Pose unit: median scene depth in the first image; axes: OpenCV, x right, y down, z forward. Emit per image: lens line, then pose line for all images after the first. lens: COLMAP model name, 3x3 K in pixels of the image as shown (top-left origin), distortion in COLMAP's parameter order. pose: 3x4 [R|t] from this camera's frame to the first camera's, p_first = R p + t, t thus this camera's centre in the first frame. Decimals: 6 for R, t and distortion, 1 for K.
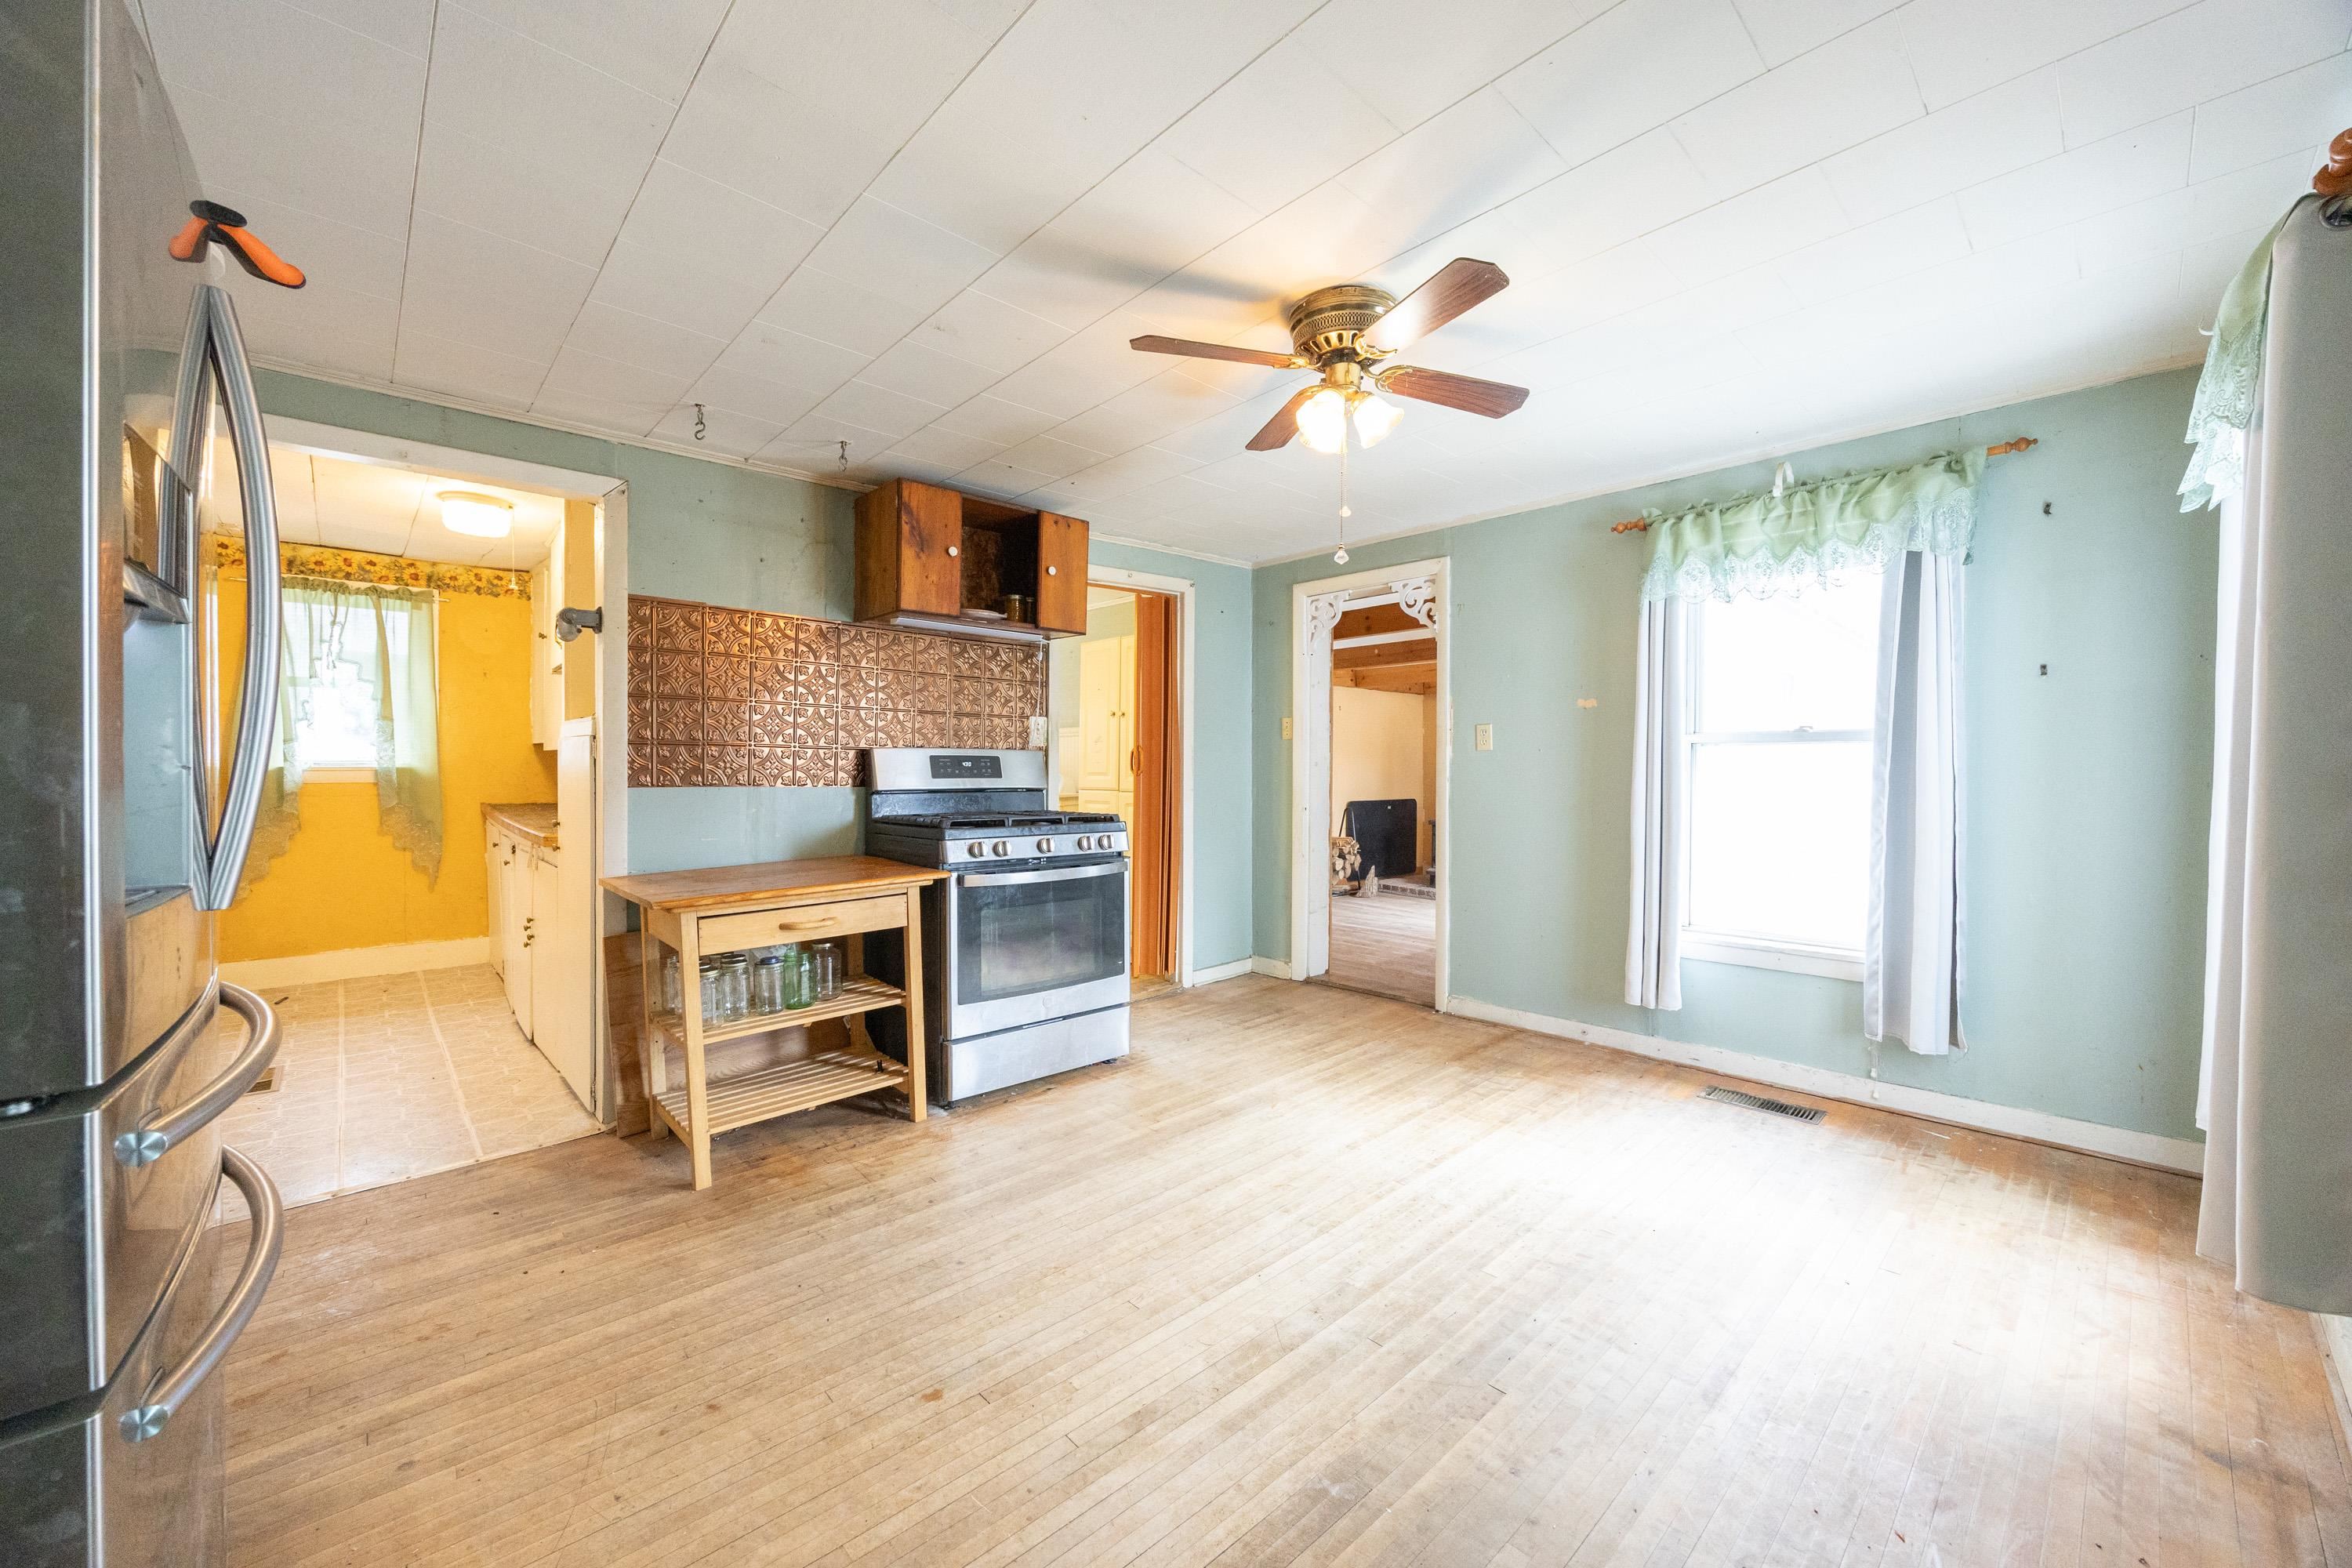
lens RADIAL K [[897.1, 0, 1171.8], [0, 897.1, 781.6], [0, 0, 1]] dist [-0.005759, 0.000862]
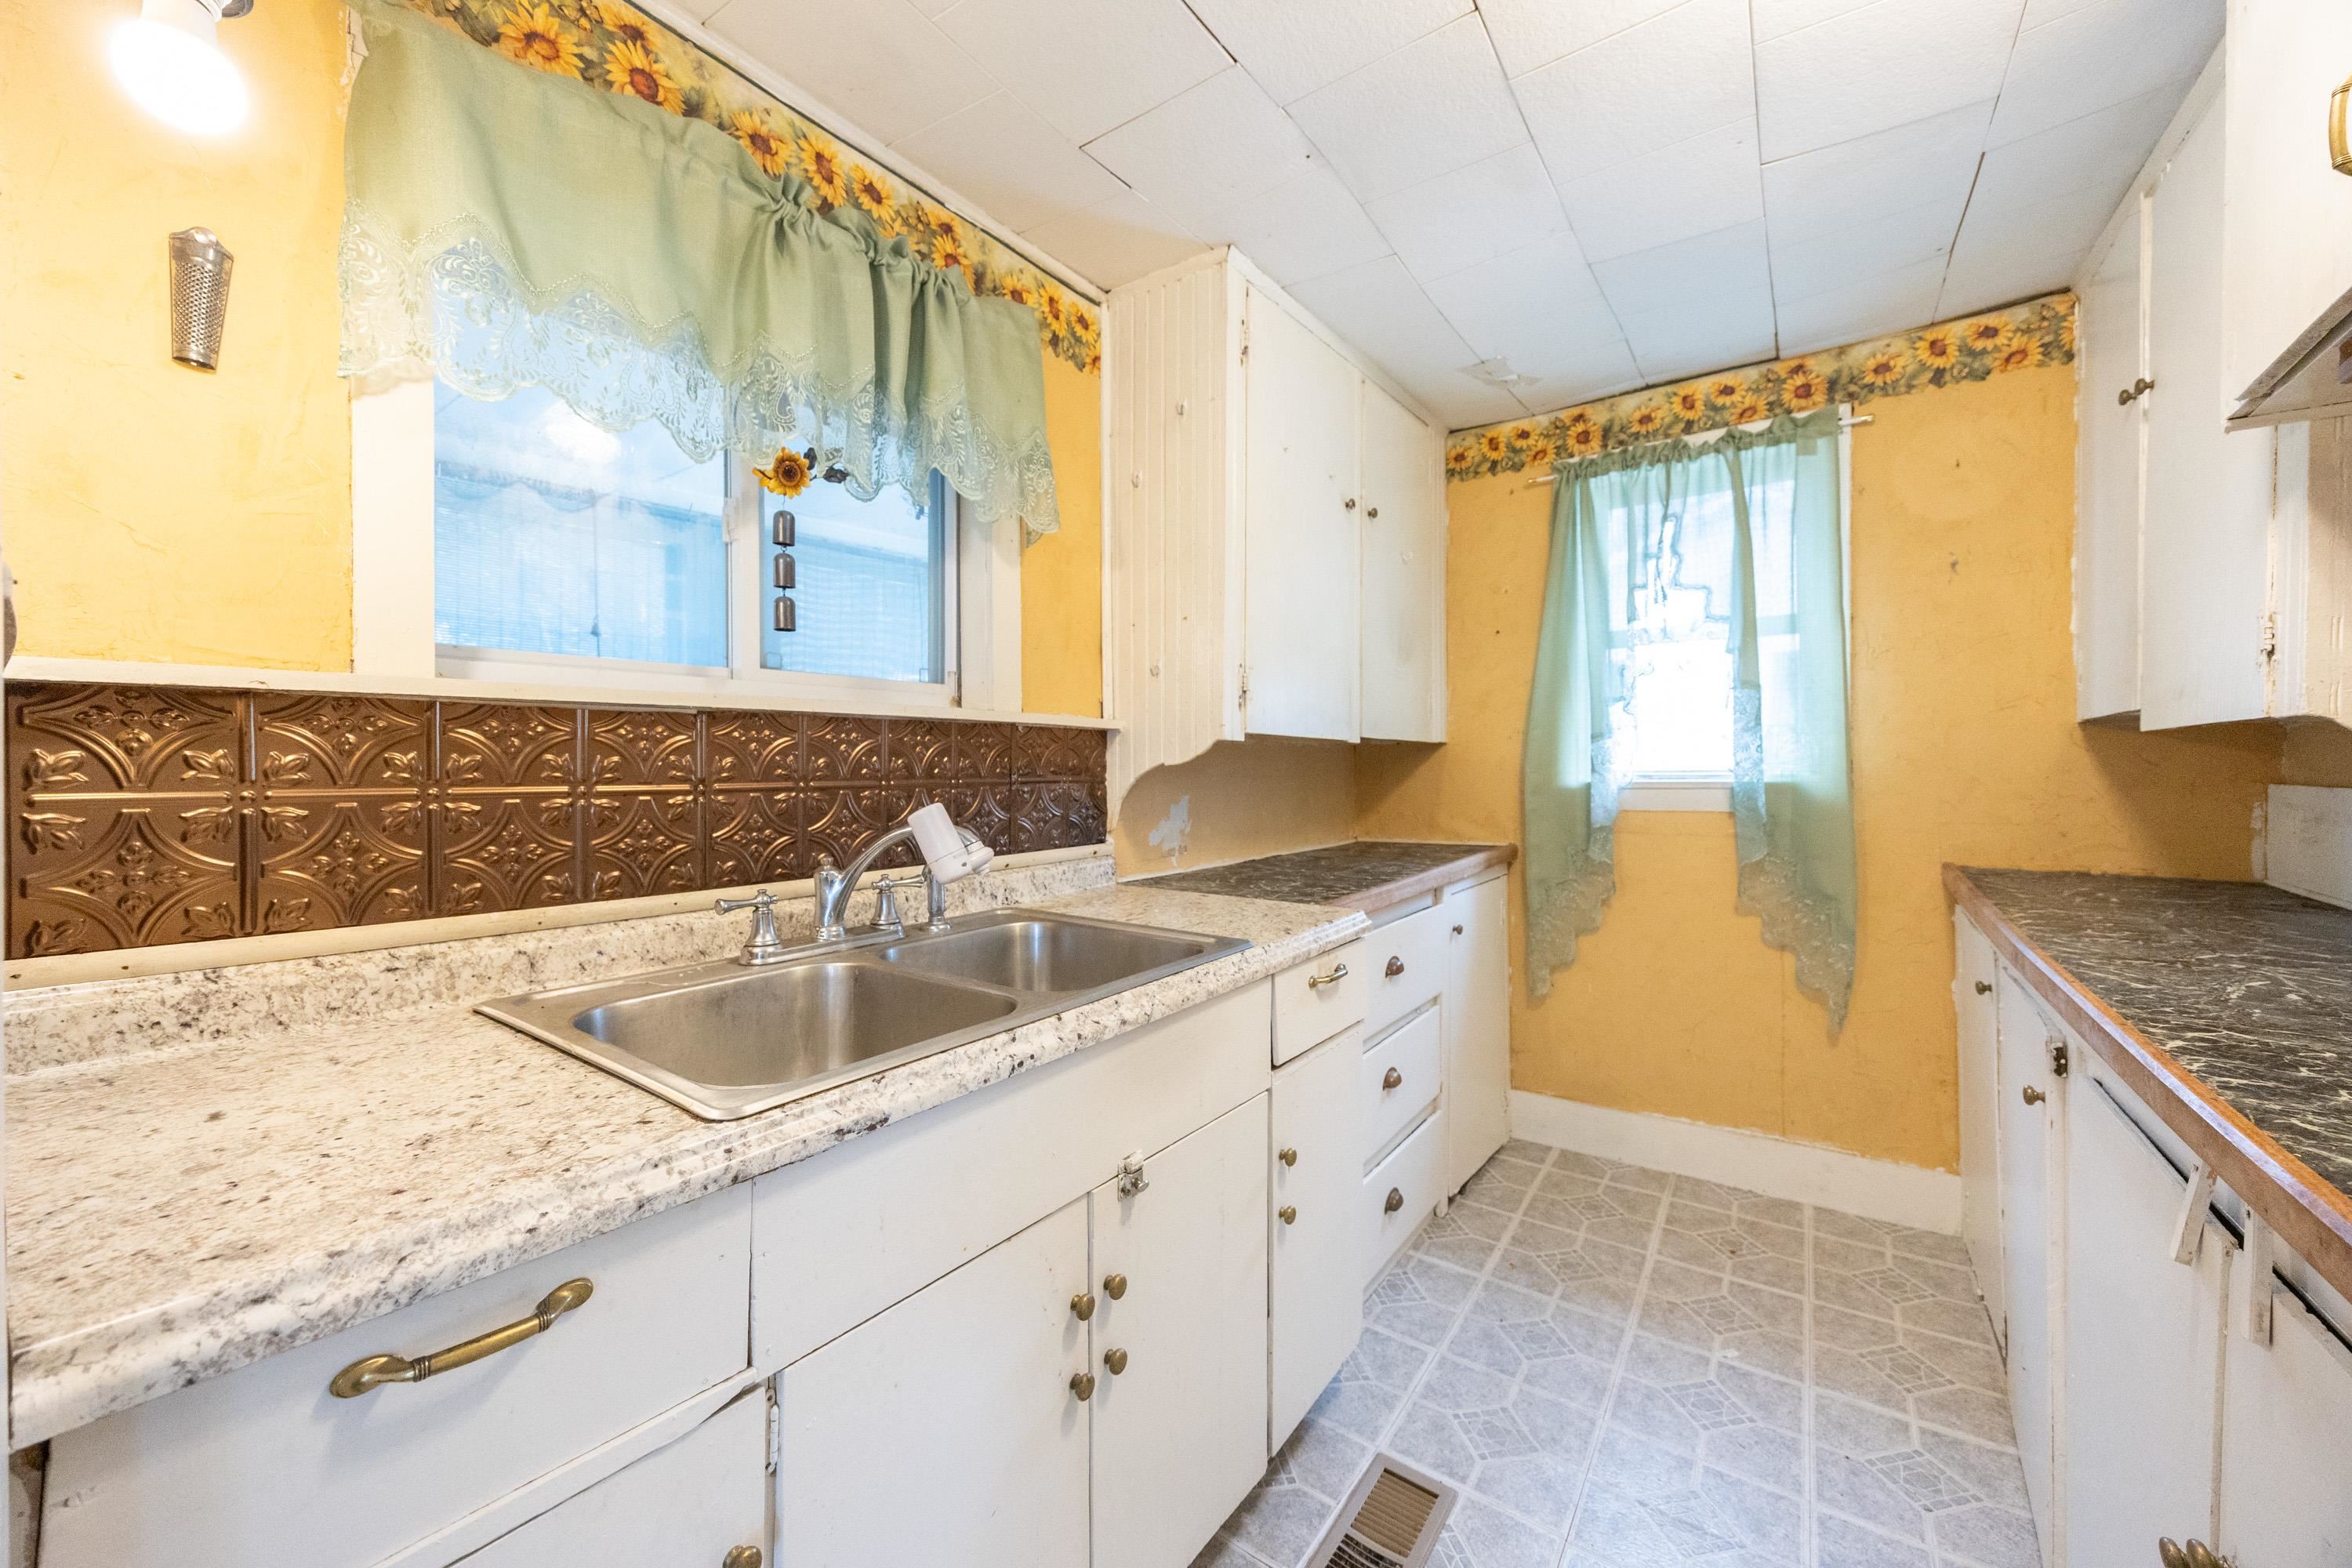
lens RADIAL K [[897.1, 0, 1186.0], [0, 897.1, 775.5], [0, 0, 1]] dist [-0.005759, 0.000862]
pose [[0.249258, -0.005840, -0.968420, -0.496174], [-0.011716, 0.999890, -0.009045, -0.012223], [0.968366, 0.013601, 0.249162, 0.598682]]
